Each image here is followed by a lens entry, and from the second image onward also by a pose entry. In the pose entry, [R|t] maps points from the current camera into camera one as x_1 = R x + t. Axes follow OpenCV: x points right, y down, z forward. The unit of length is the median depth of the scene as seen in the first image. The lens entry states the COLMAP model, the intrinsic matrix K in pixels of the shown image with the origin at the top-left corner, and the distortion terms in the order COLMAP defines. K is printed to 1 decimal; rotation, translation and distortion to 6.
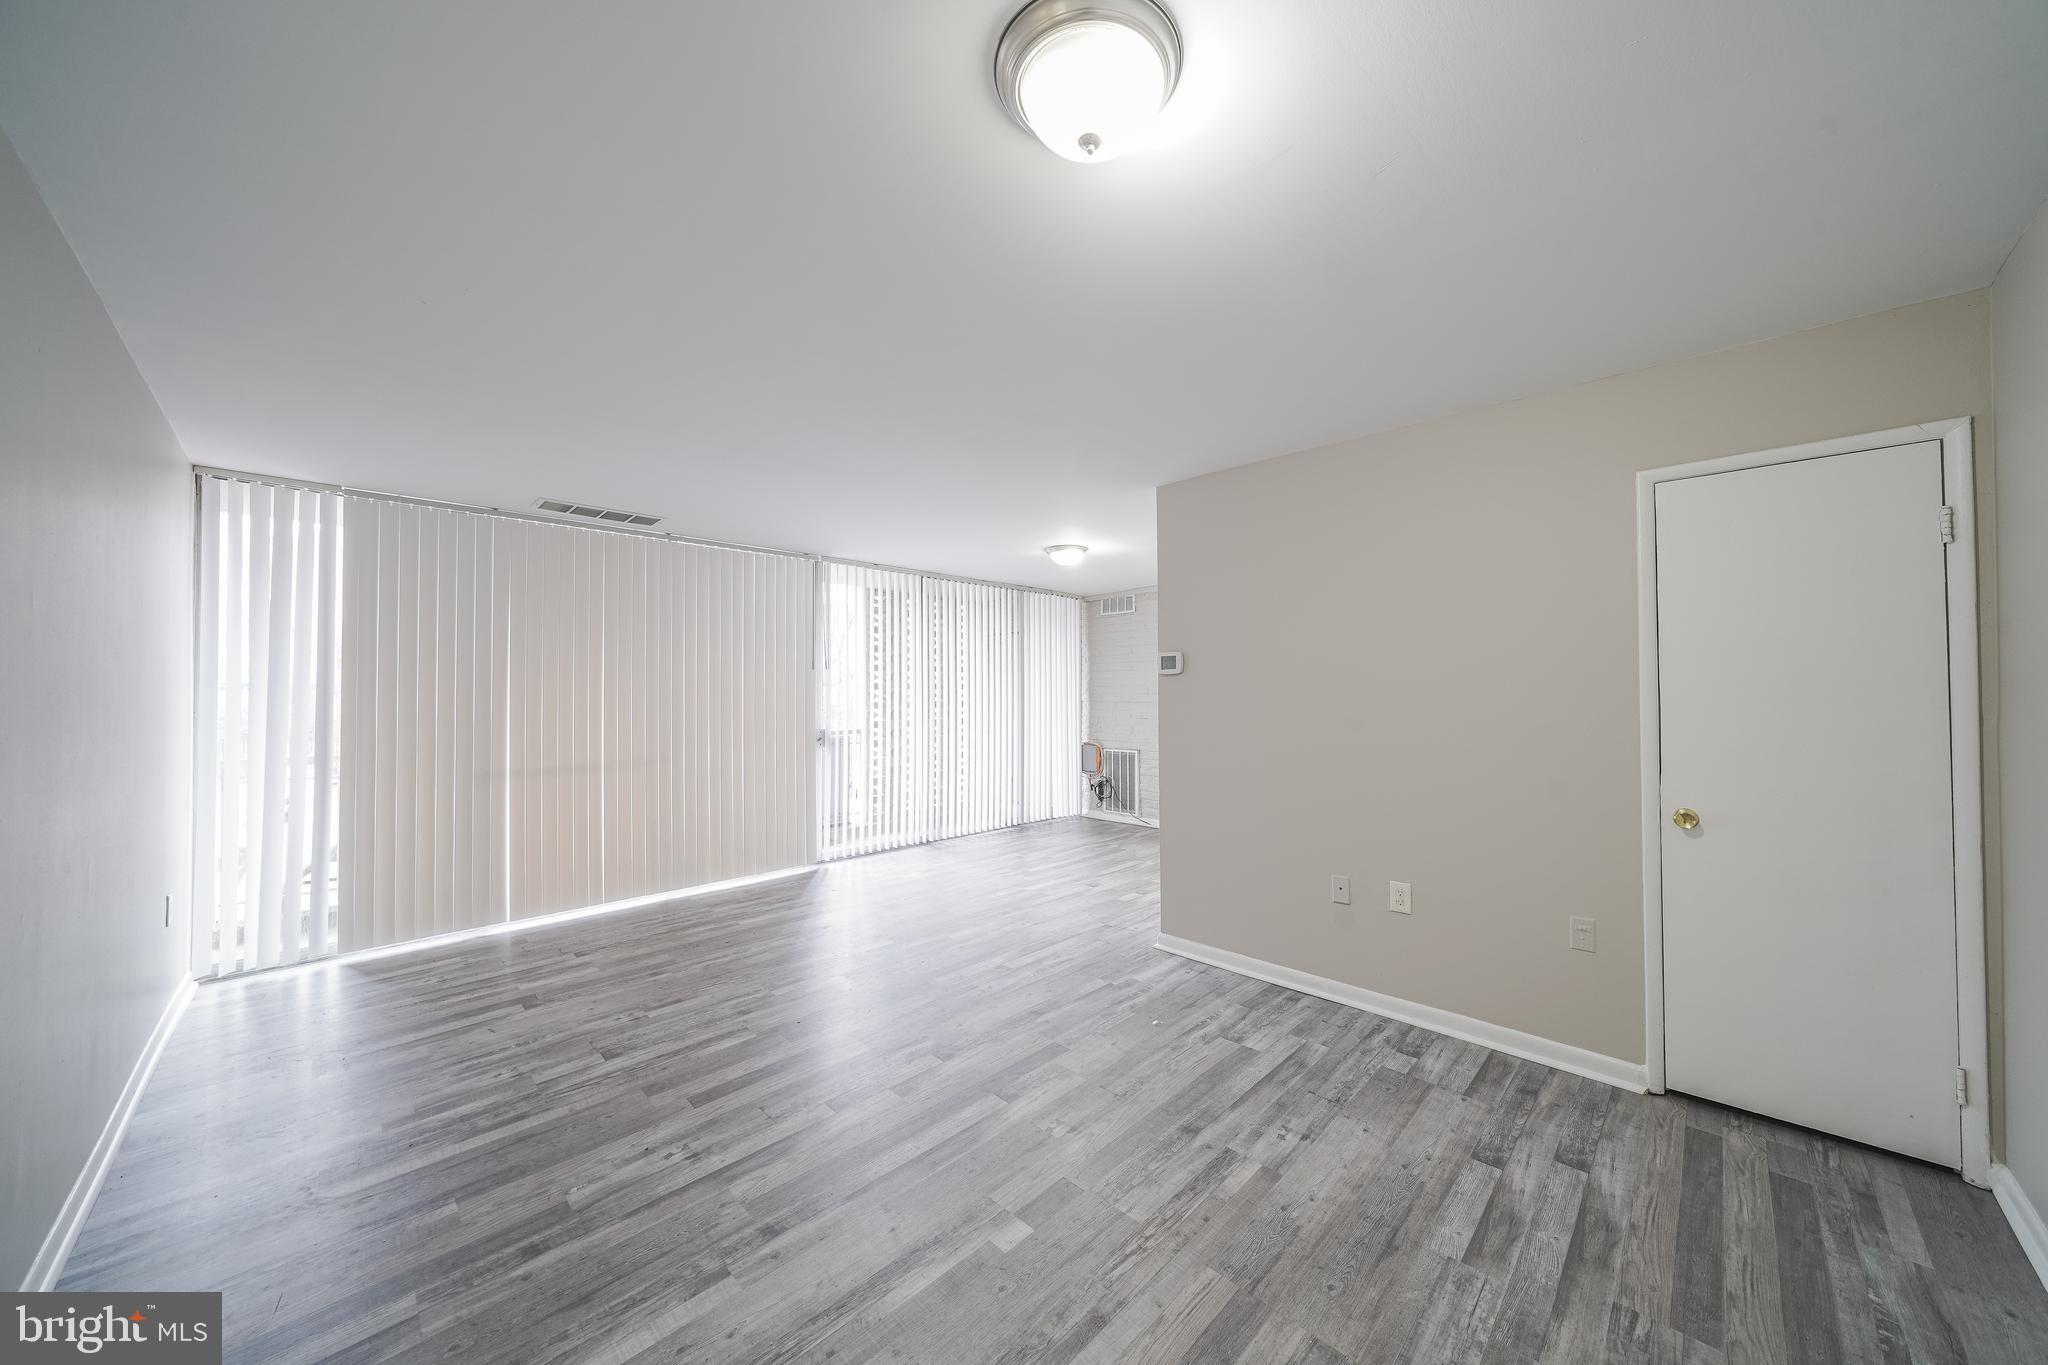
lens RADIAL K [[700.0, 0, 1034.2], [0, 700.0, 680.3], [0, 0, 1]] dist [-0.006599, 0.000189]
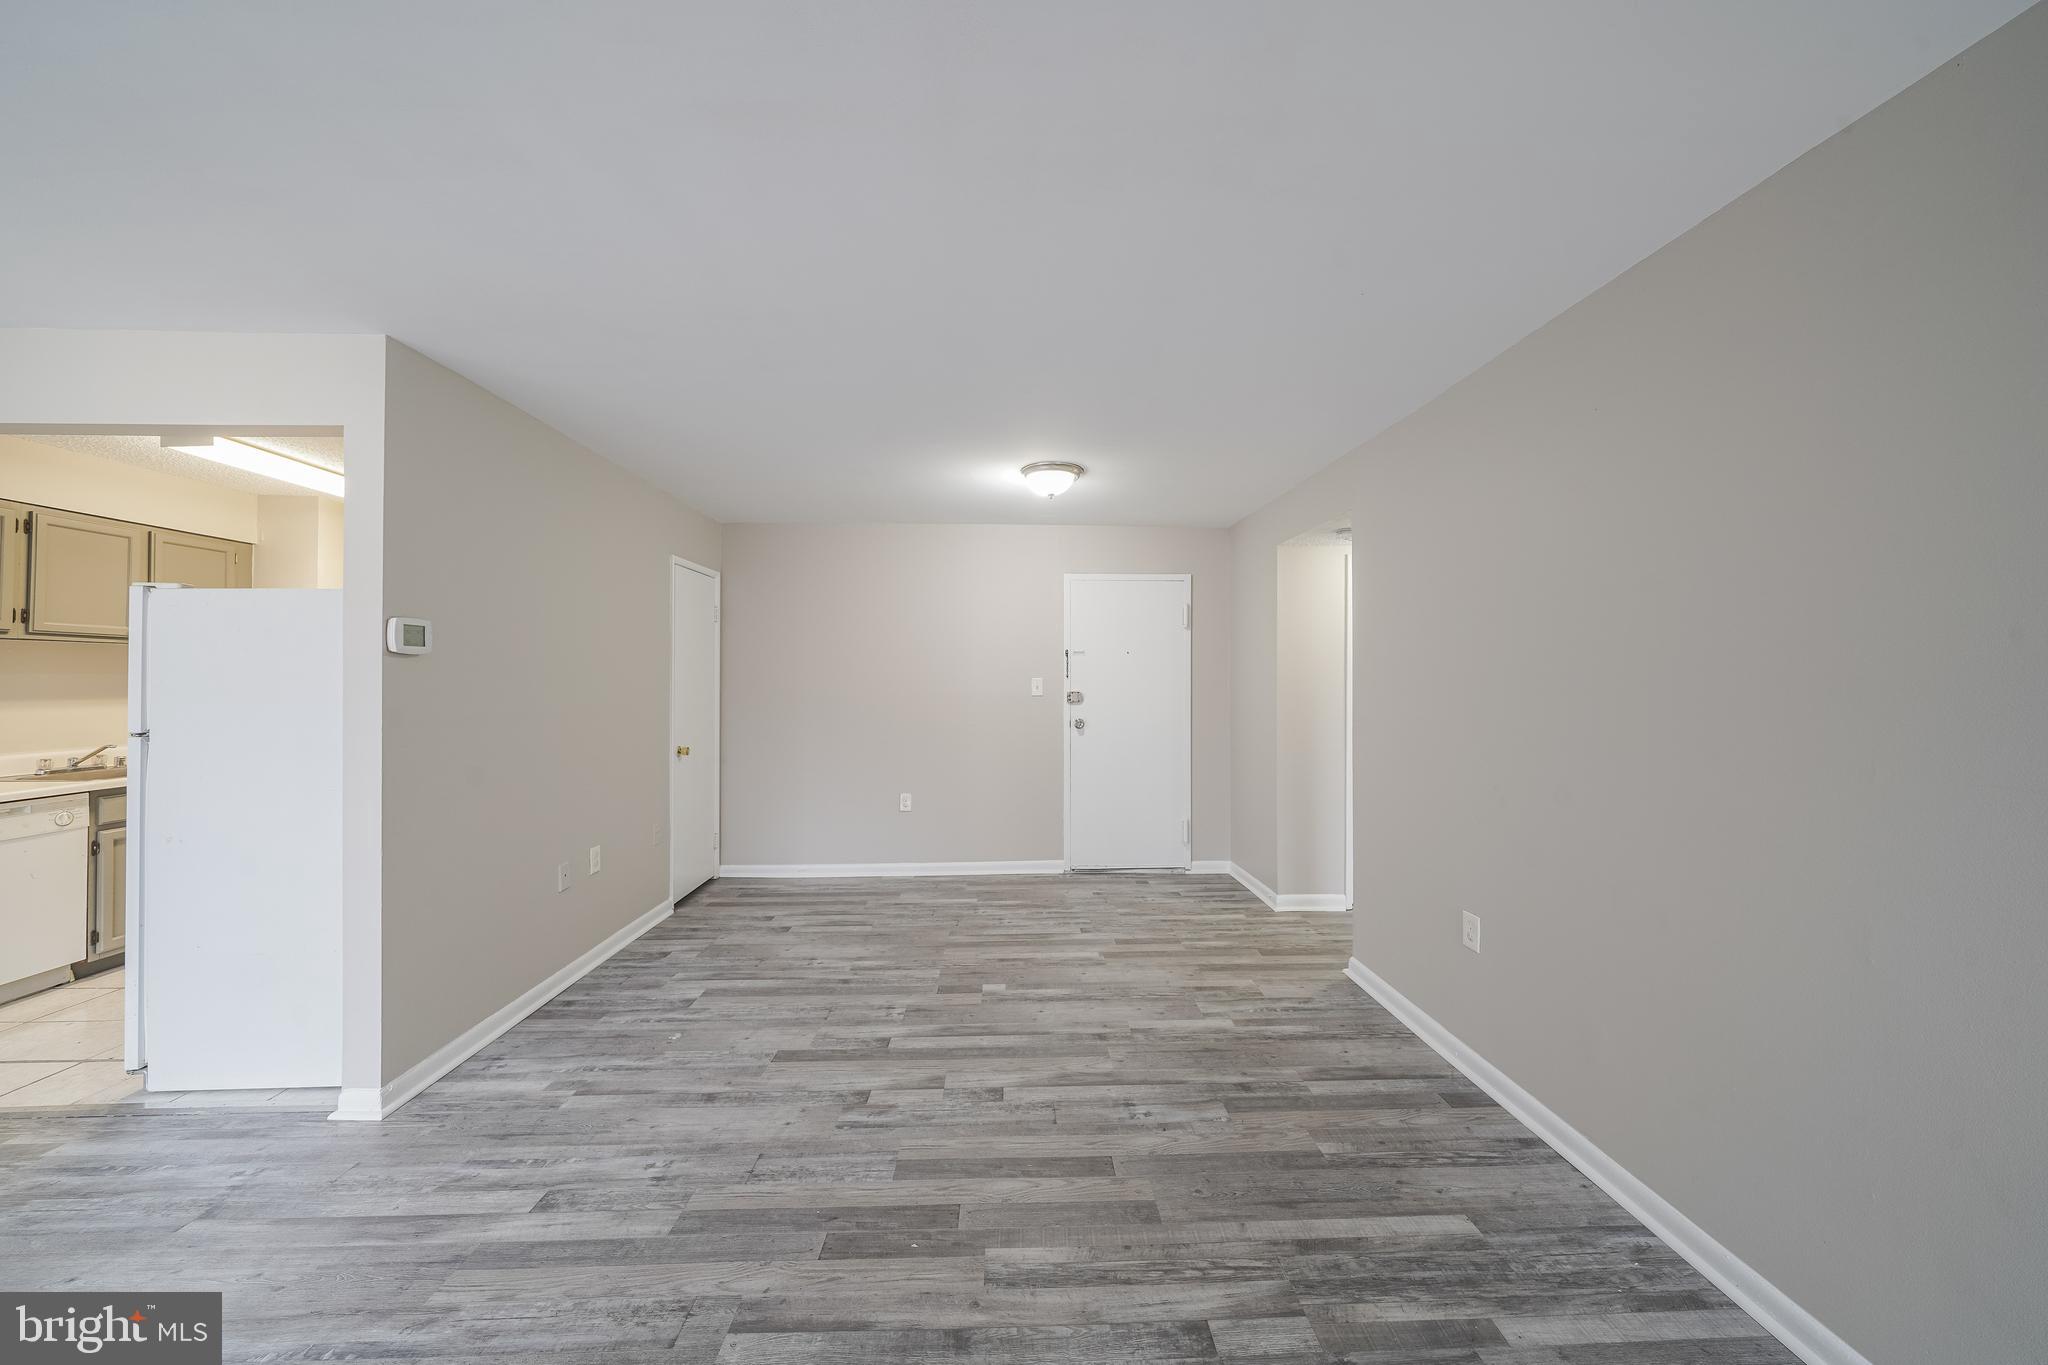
lens RADIAL K [[710.0, 0, 1034.7], [0, 710.0, 677.8], [0, 0, 1]] dist [-0.004868, 0.000186]
pose [[-0.728968, 0.005651, 0.684524, -0.817464], [-0.008888, 0.999803, -0.017719, 0.024182], [-0.684490, -0.019001, -0.728775, 1.371515]]
